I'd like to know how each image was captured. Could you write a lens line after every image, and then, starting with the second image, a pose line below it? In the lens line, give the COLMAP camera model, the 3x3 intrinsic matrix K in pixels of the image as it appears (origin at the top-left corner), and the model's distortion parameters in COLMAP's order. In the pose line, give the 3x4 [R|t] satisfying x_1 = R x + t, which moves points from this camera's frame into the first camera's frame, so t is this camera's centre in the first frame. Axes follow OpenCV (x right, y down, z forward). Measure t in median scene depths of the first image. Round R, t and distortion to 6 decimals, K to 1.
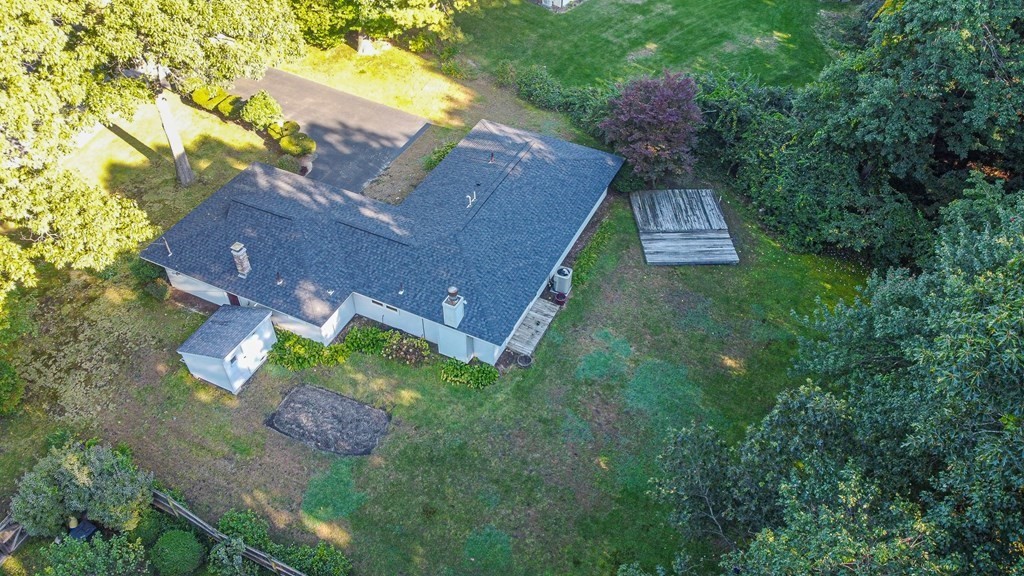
lens RADIAL K [[770.7, 0, 512.0], [0, 770.7, 288.0], [0, 0, 1]] dist [-0.012828, -0.000132]
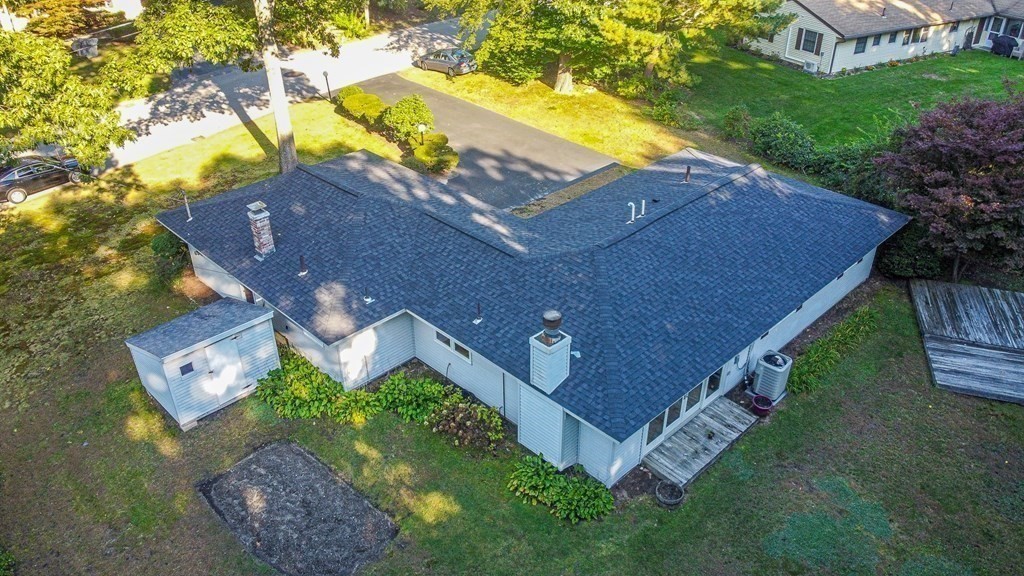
lens RADIAL K [[770.7, 0, 512.0], [0, 770.7, 288.0], [0, 0, 1]] dist [-0.012828, -0.000132]
pose [[0.941337, 0.163394, -0.295274, 0.042700], [-0.225463, 0.955542, -0.190015, 0.076894], [0.251099, 0.245442, 0.936327, 0.409751]]
